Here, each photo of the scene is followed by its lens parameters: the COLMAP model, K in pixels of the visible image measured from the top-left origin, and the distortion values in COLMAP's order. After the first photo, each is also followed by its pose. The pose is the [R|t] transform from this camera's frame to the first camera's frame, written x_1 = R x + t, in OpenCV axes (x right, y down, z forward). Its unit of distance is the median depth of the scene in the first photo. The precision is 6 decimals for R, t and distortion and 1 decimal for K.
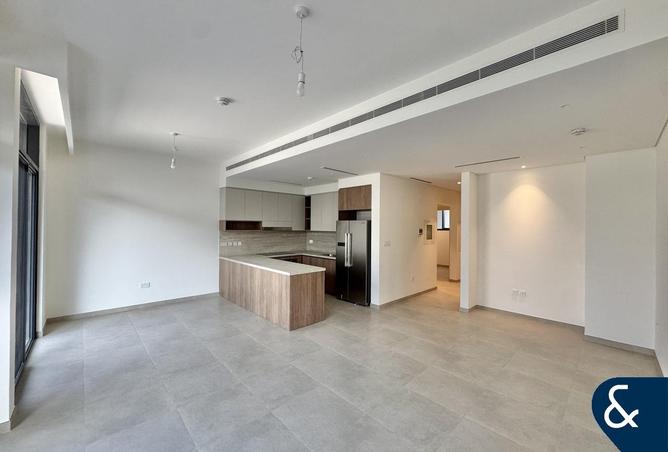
lens RADIAL K [[267.2, 0, 334.0], [0, 267.2, 226.0], [0, 0, 1]] dist [0.001303, 0.000148]
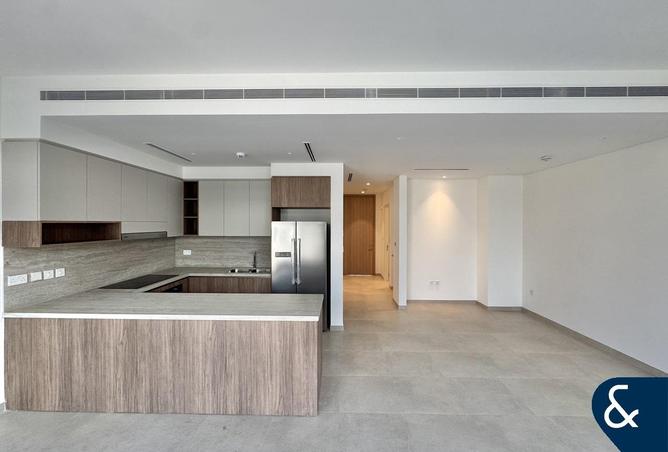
lens RADIAL K [[267.2, 0, 334.0], [0, 267.2, 226.0], [0, 0, 1]] dist [0.001303, 0.000148]
pose [[0.705085, -0.015293, 0.708958, -0.366769], [0.003225, 0.999826, 0.018360, -0.019988], [-0.709115, -0.010659, 0.705012, 0.380735]]
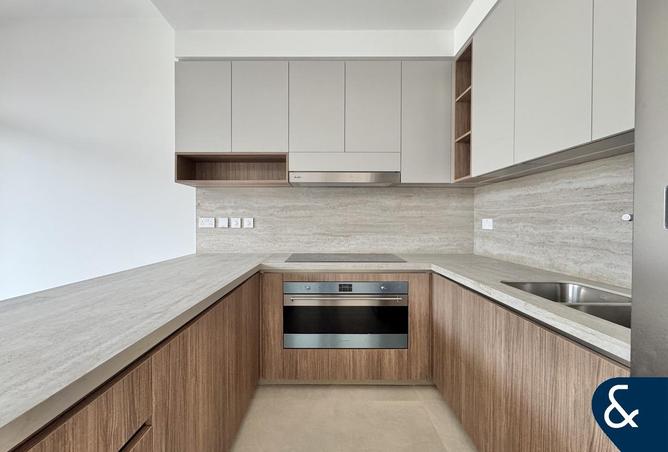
lens RADIAL K [[267.2, 0, 334.0], [0, 267.2, 226.0], [0, 0, 1]] dist [0.001303, 0.000148]
pose [[0.724716, 0.004041, -0.689036, -0.009820], [0.005951, 0.999909, 0.012124, 0.070294], [0.689022, -0.012887, 0.724626, 0.861024]]
